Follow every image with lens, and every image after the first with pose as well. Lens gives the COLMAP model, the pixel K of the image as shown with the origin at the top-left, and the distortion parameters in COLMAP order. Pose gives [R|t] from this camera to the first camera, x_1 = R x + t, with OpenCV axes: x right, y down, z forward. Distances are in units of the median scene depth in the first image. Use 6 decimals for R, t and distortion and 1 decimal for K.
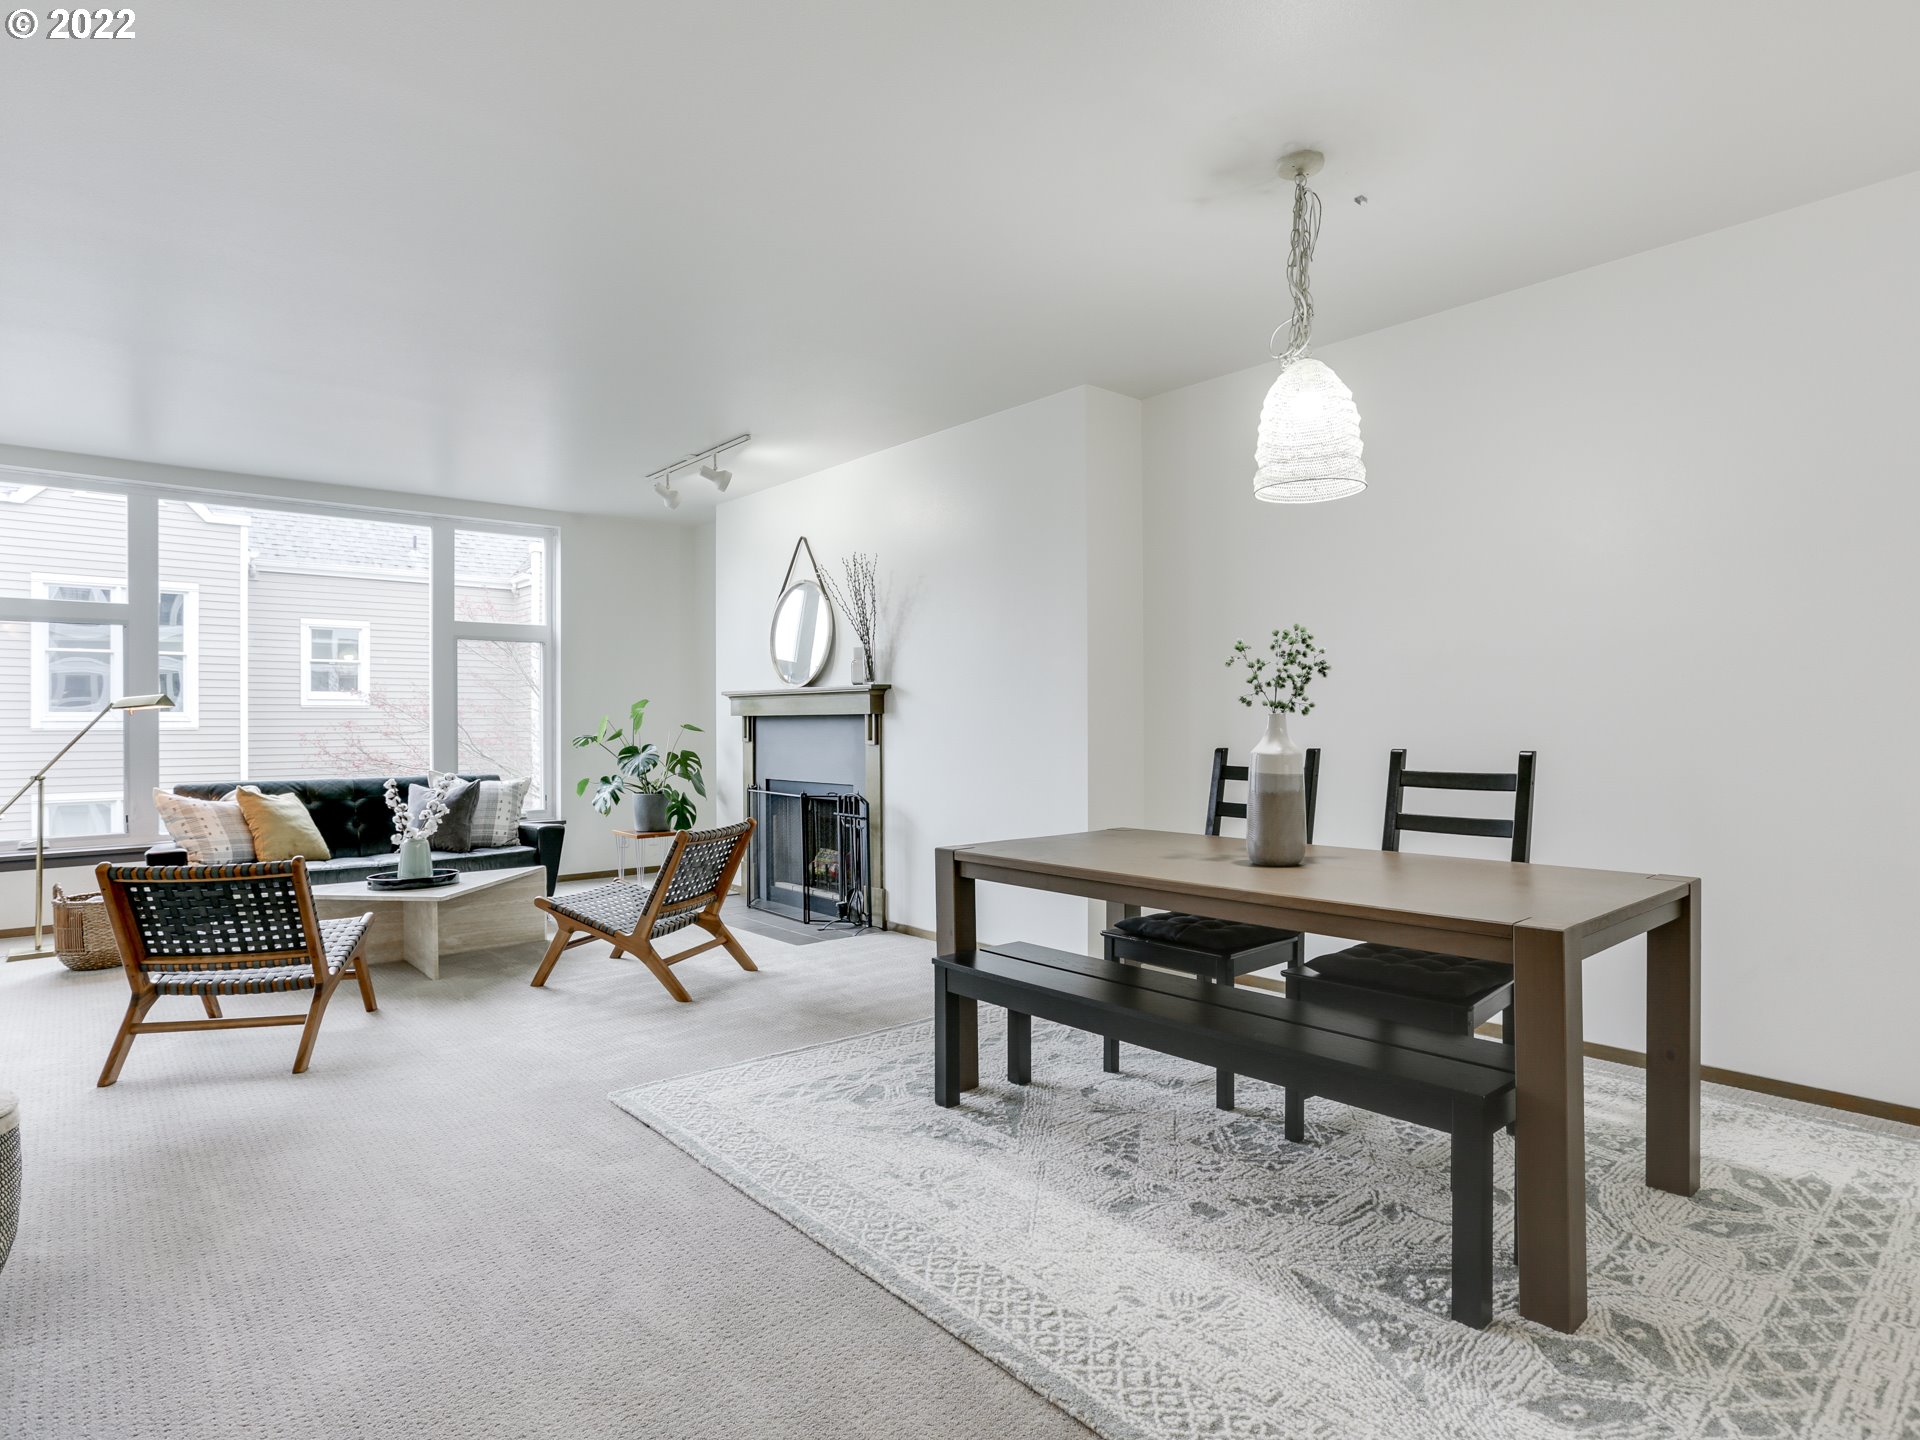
lens RADIAL K [[1067.7, 0, 963.0], [0, 1067.7, 684.6], [0, 0, 1]] dist [-0.058633, 0.036100]
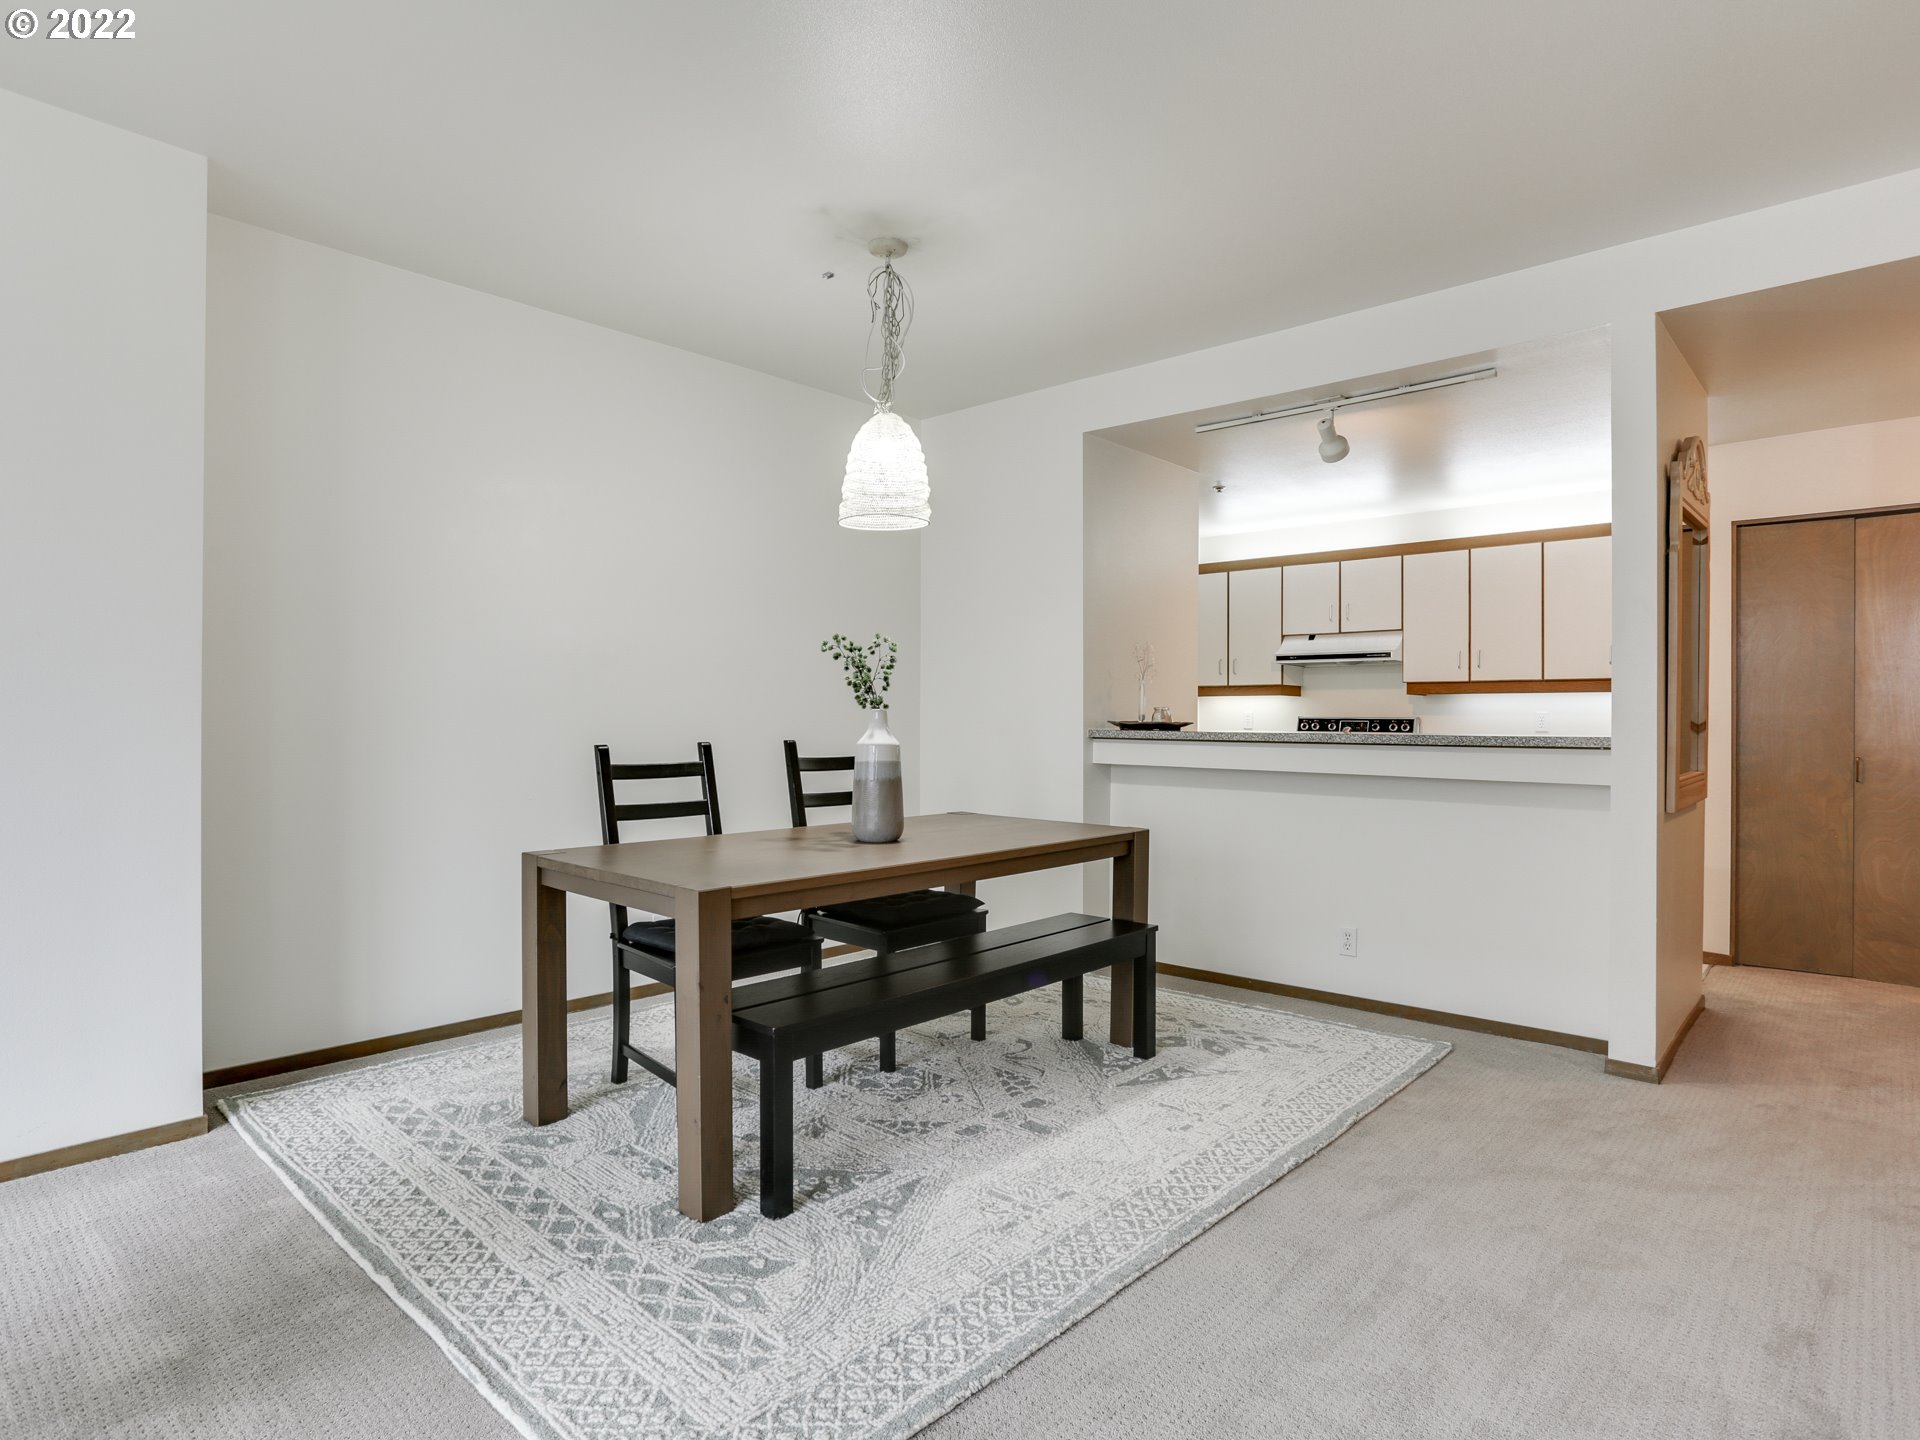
lens RADIAL K [[1057.4, 0, 955.8], [0, 1057.4, 717.1], [0, 0, 1]] dist [-0.062080, 0.033075]
pose [[-0.120749, 0.005690, 0.992667, -0.751275], [-0.037143, 0.999257, -0.010246, 0.039871], [-0.991988, -0.038107, -0.120448, 0.941563]]
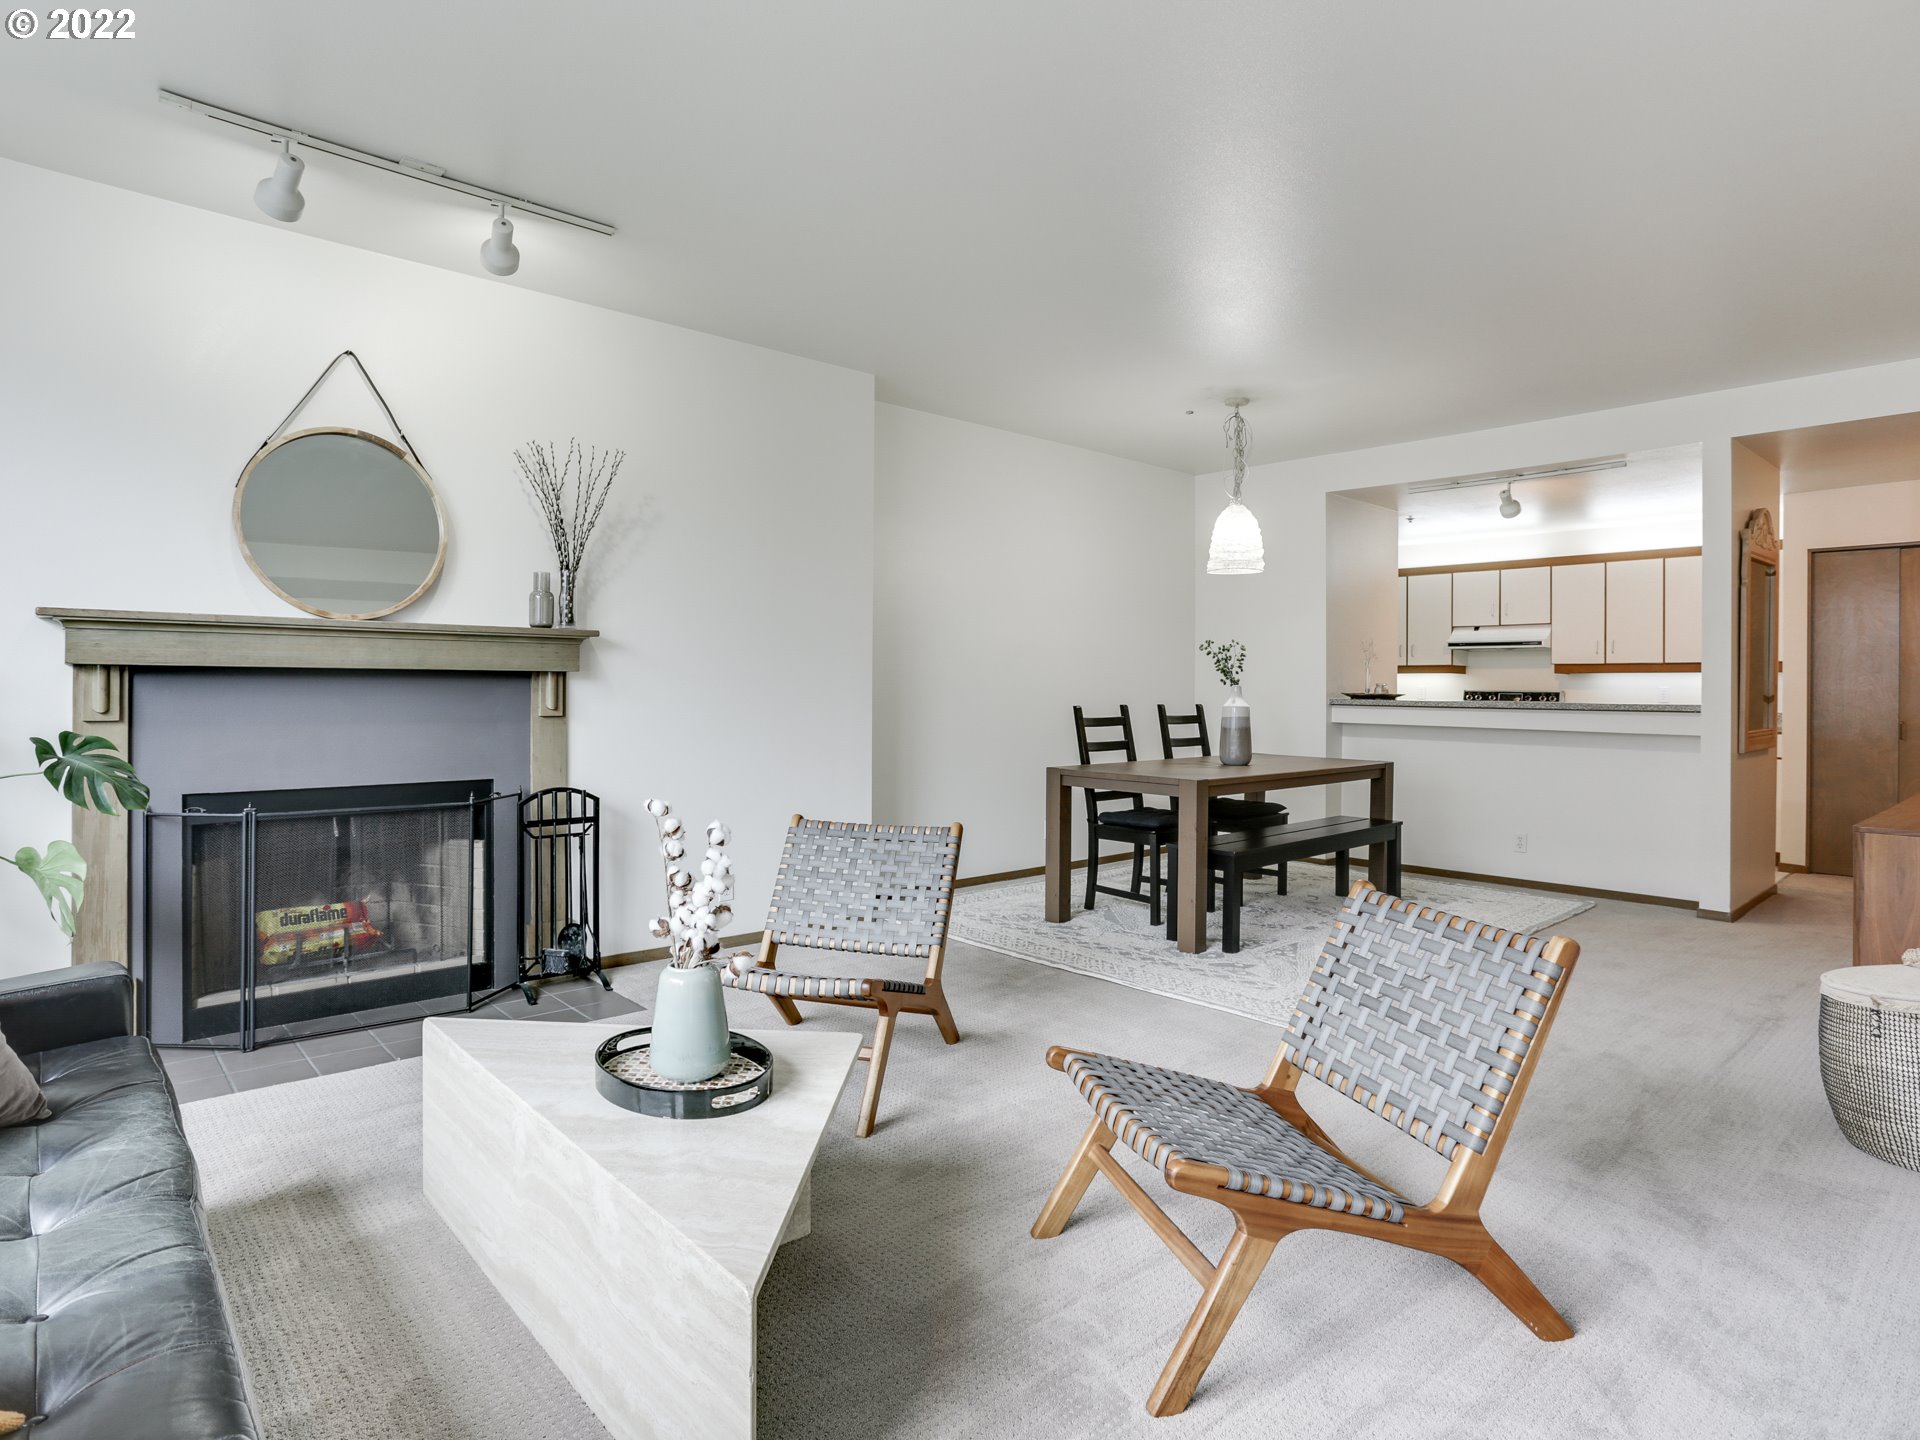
lens RADIAL K [[1067.7, 0, 963.0], [0, 1067.7, 684.6], [0, 0, 1]] dist [-0.058633, 0.036100]
pose [[-0.031722, 0.008146, 0.999464, -1.423481], [-0.041597, 0.999090, -0.009463, 0.057631], [-0.998631, -0.041875, -0.031354, 1.387556]]
